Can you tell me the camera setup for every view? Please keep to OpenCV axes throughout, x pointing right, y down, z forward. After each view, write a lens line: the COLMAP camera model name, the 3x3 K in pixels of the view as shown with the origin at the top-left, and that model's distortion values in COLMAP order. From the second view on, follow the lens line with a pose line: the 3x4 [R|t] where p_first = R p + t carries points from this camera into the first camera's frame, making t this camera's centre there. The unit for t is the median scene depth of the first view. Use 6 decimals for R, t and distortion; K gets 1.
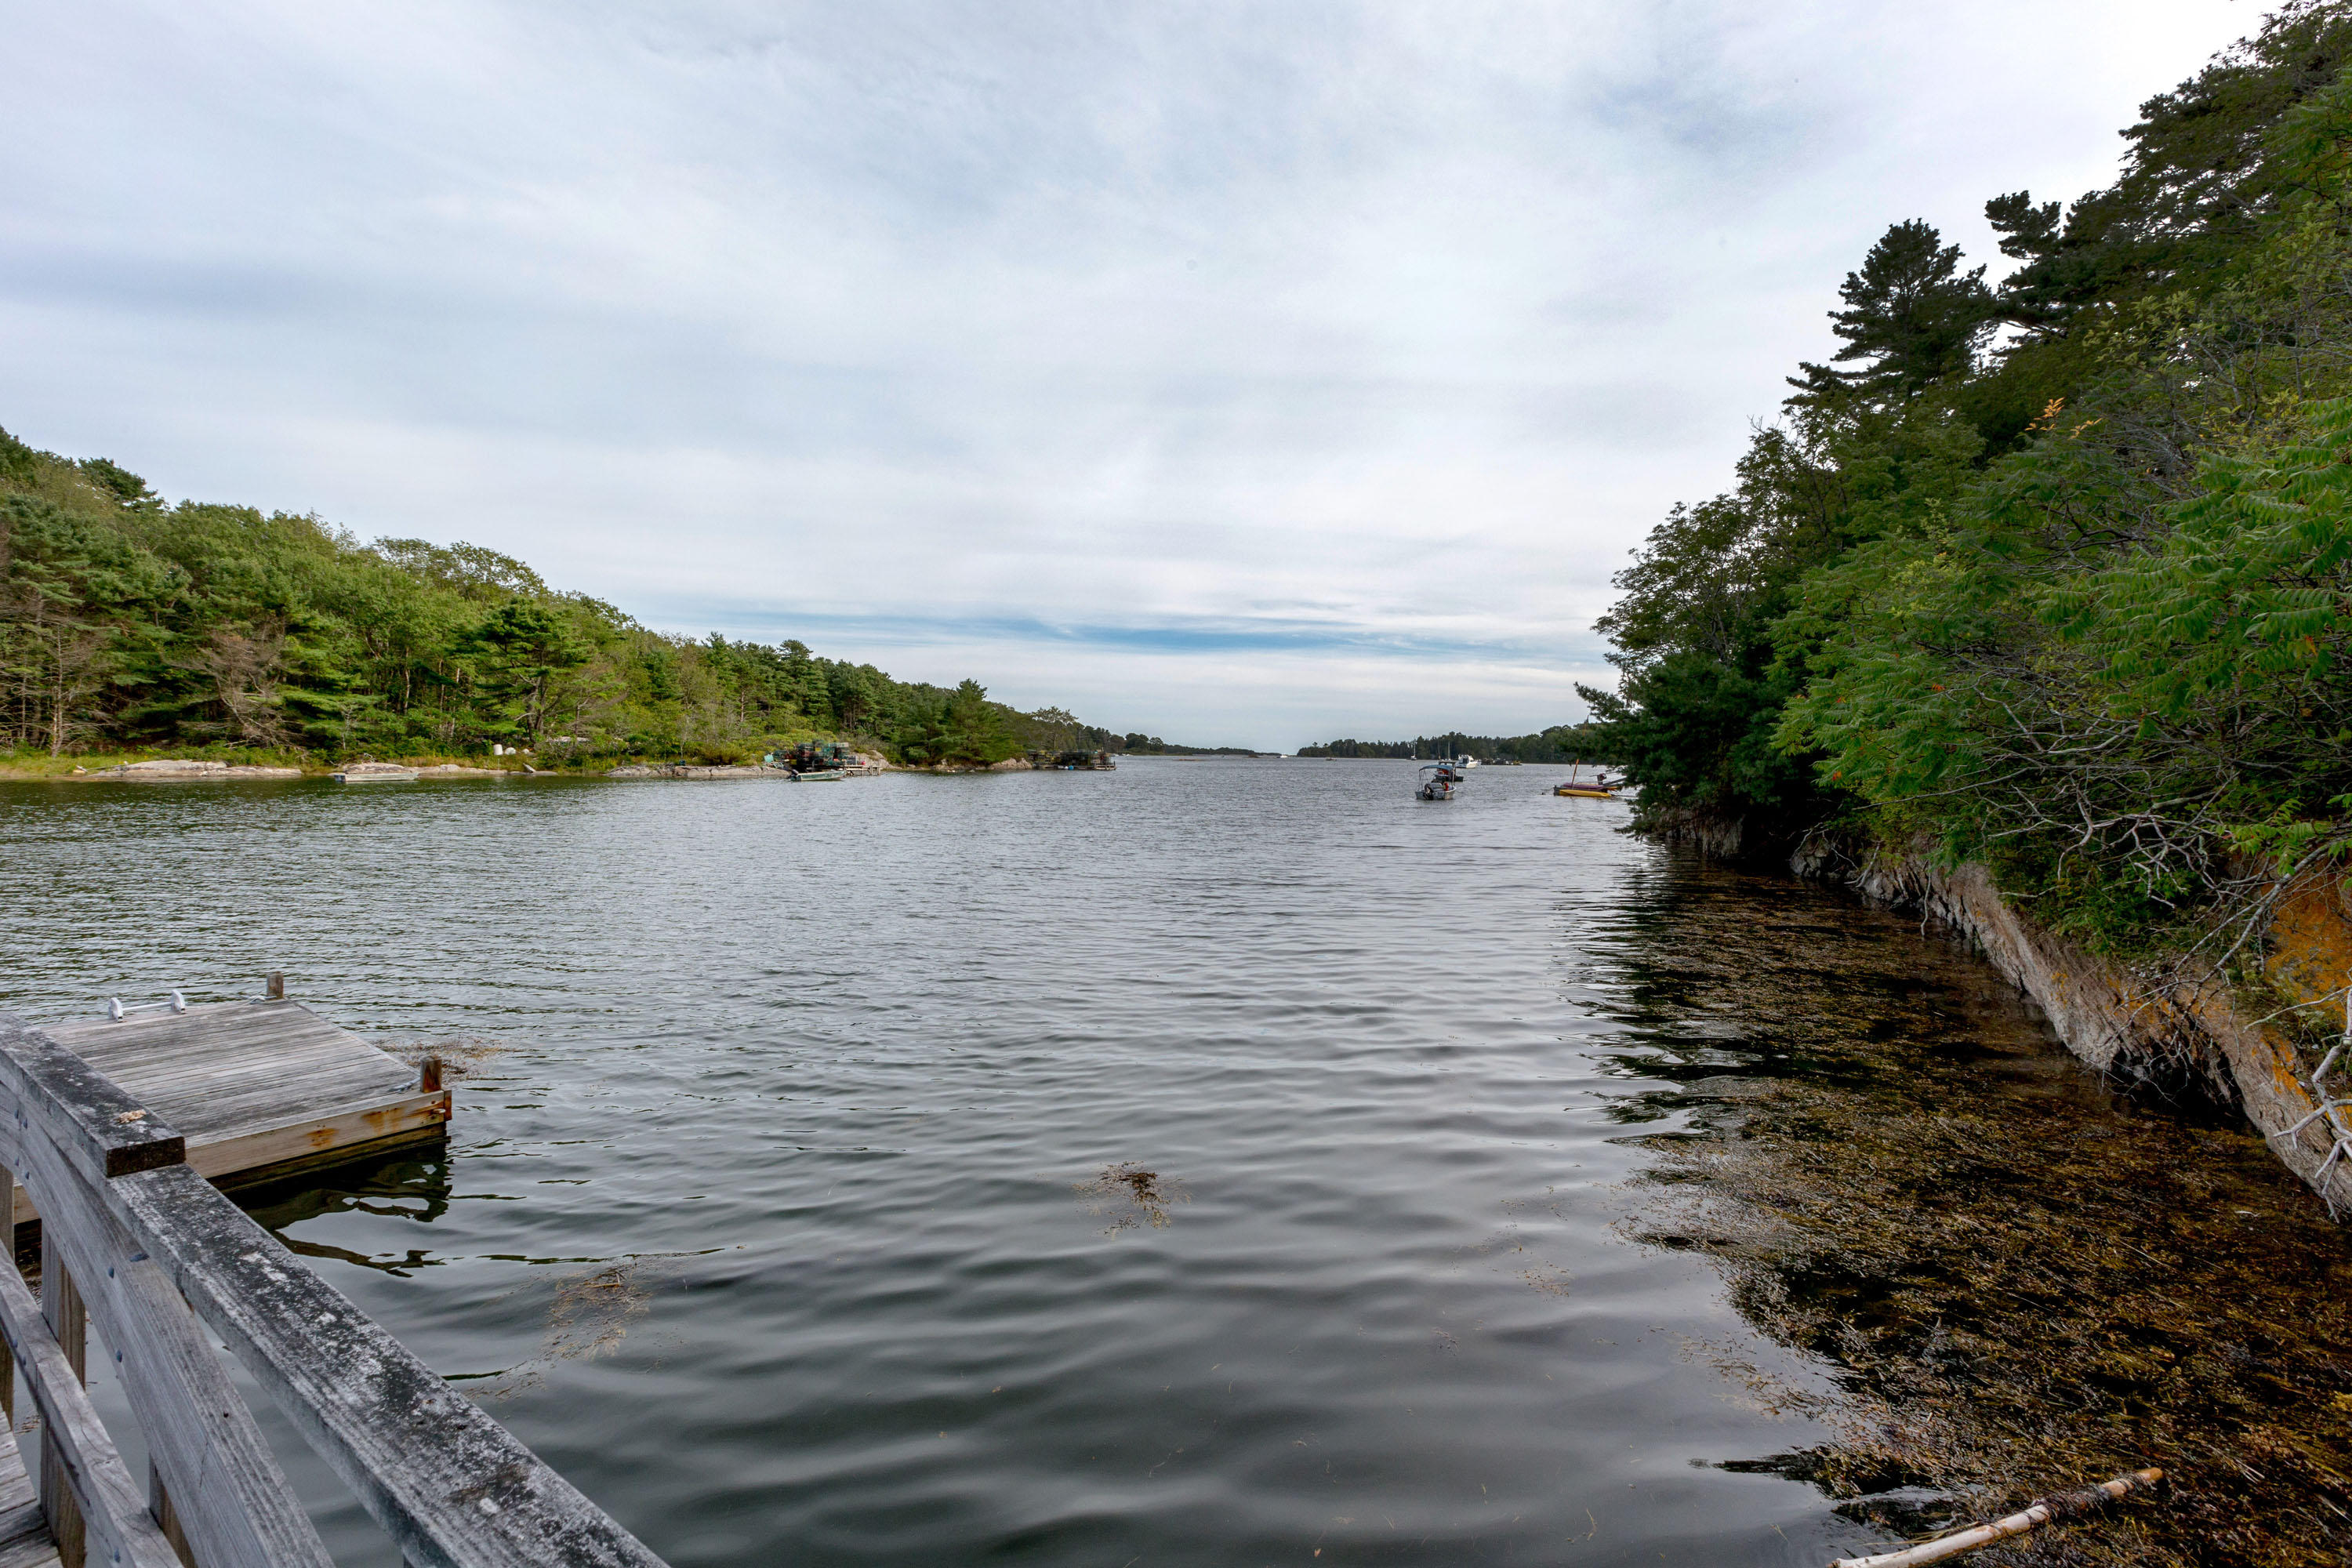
lens RADIAL K [[1065.7, 0, 1177.4], [0, 1065.7, 775.5], [0, 0, 1]] dist [0.004837, 0.000084]
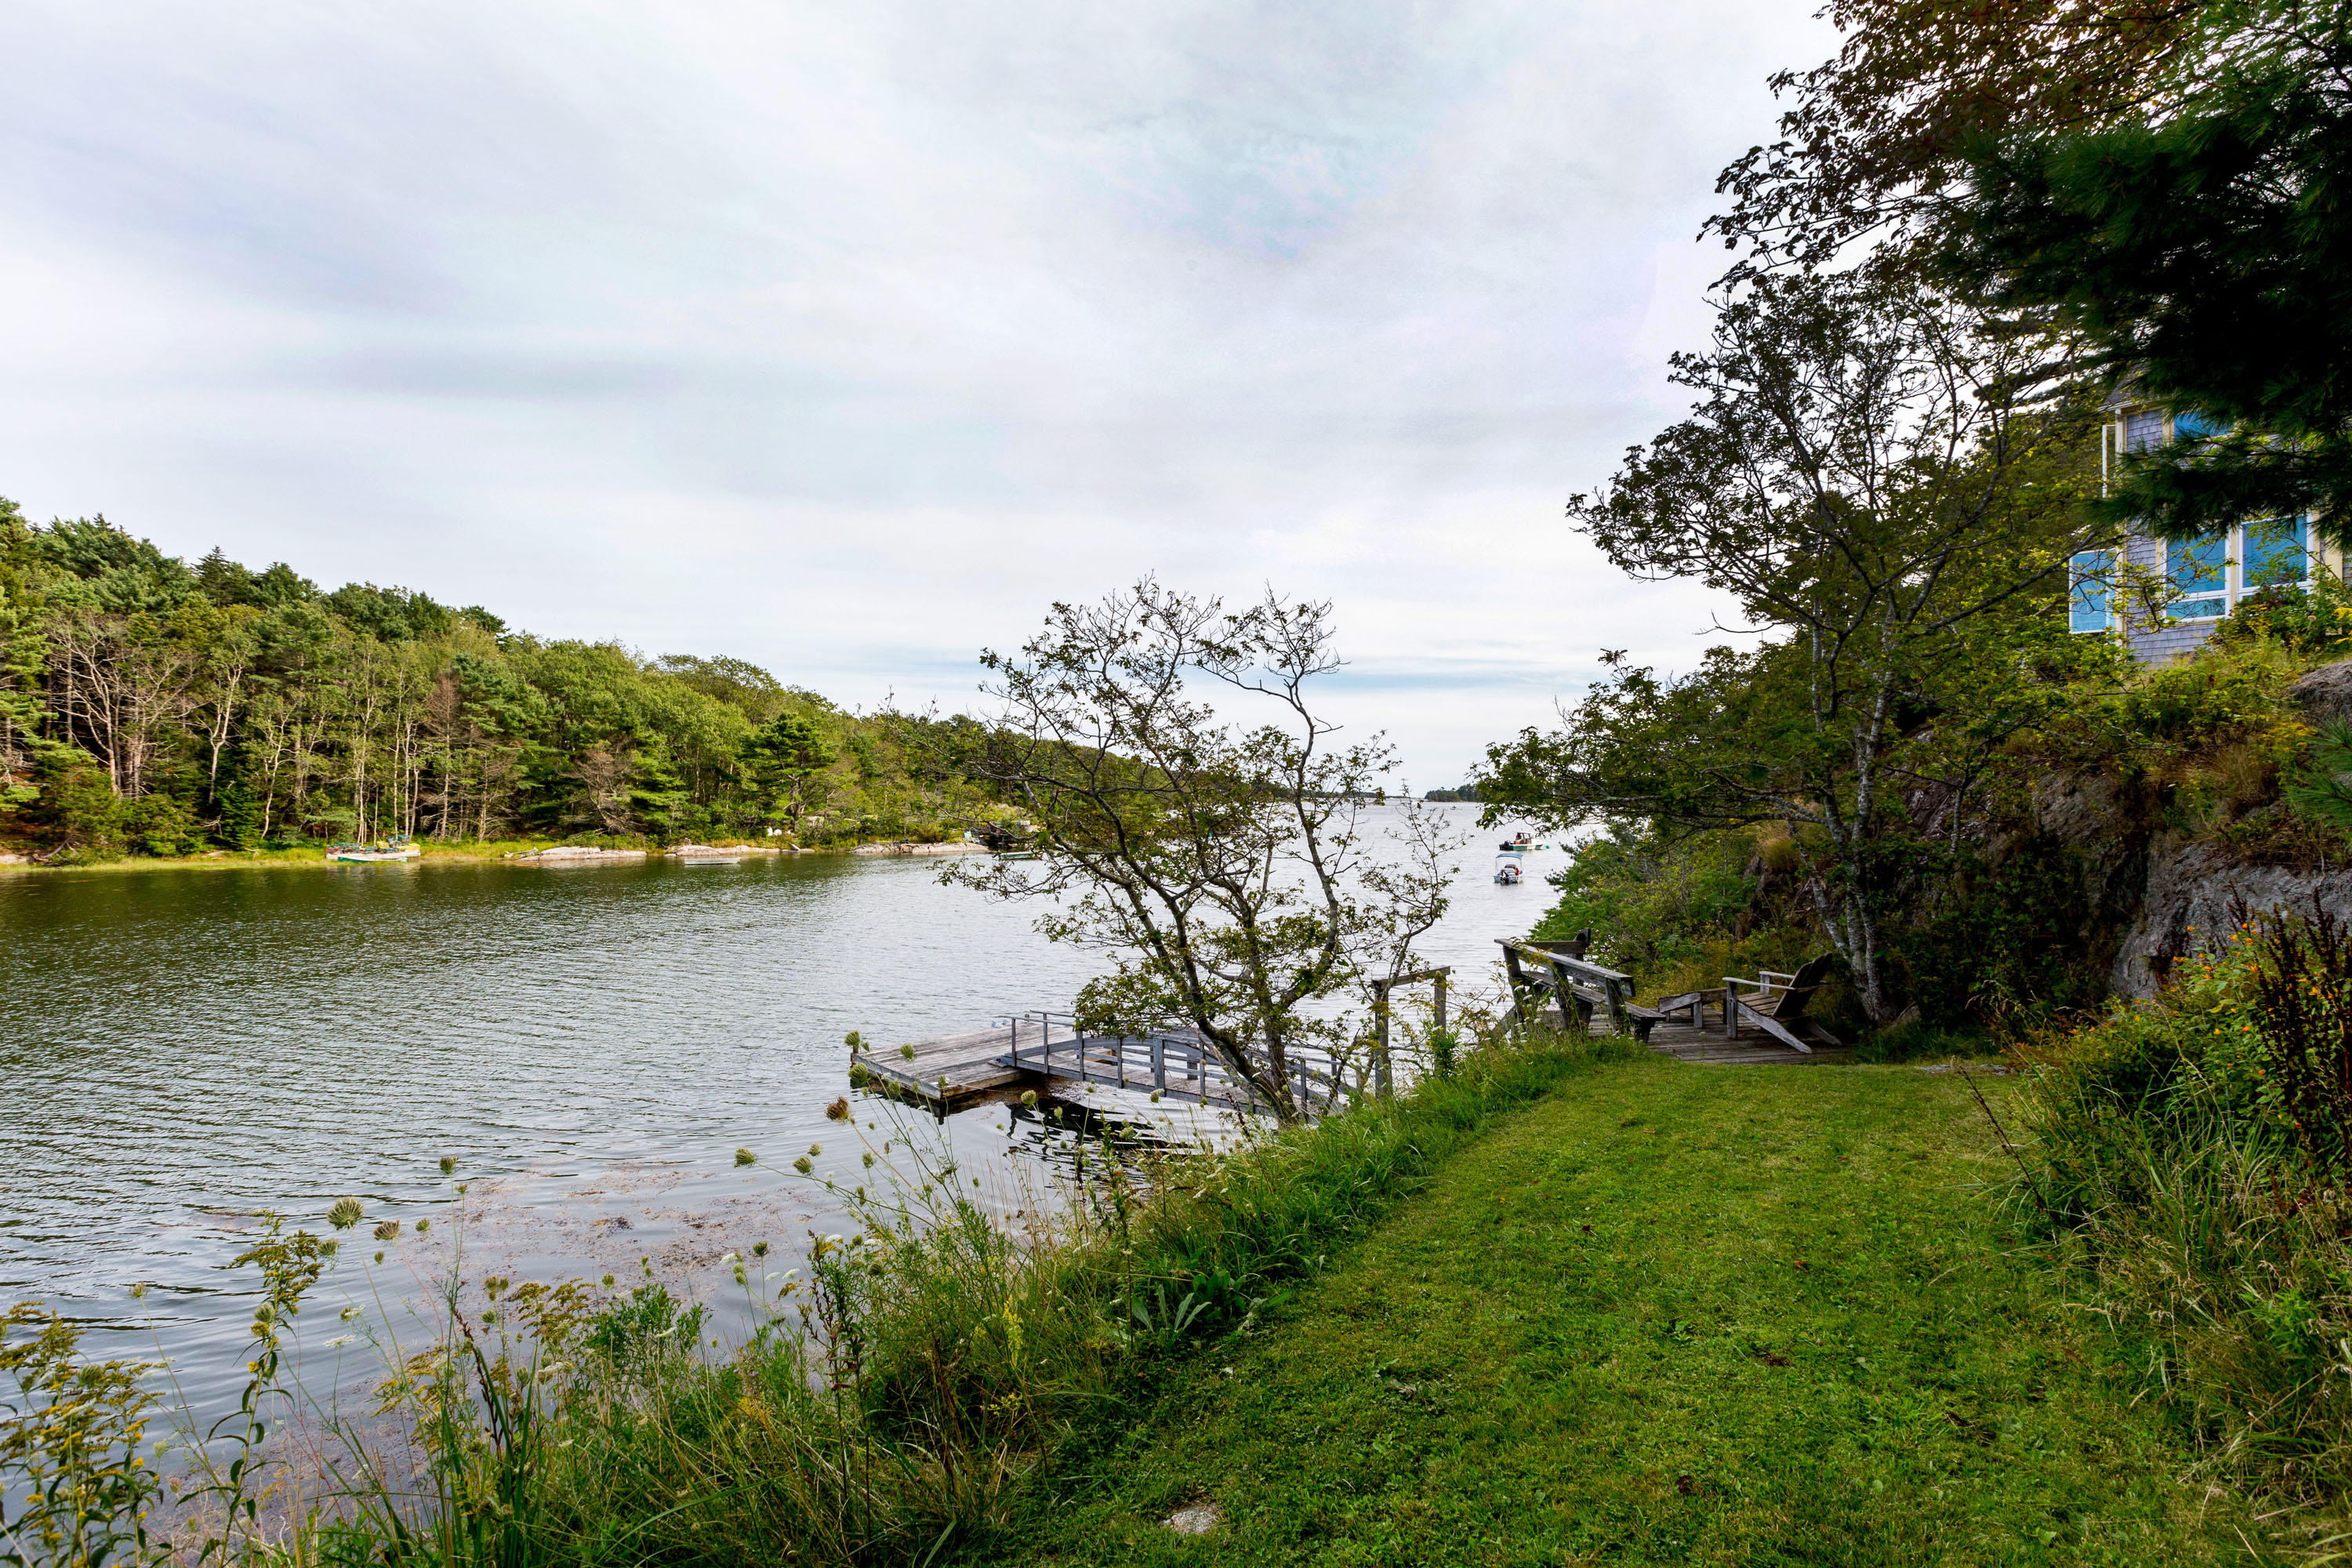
lens RADIAL K [[1065.7, 0, 1176.1], [0, 1065.7, 778.2], [0, 0, 1]] dist [0.004837, 0.000084]
pose [[0.993021, -0.005737, -0.117795, -0.001209], [0.001318, 0.999294, -0.037553, -0.045563], [0.117927, 0.037135, 0.992328, -0.246553]]
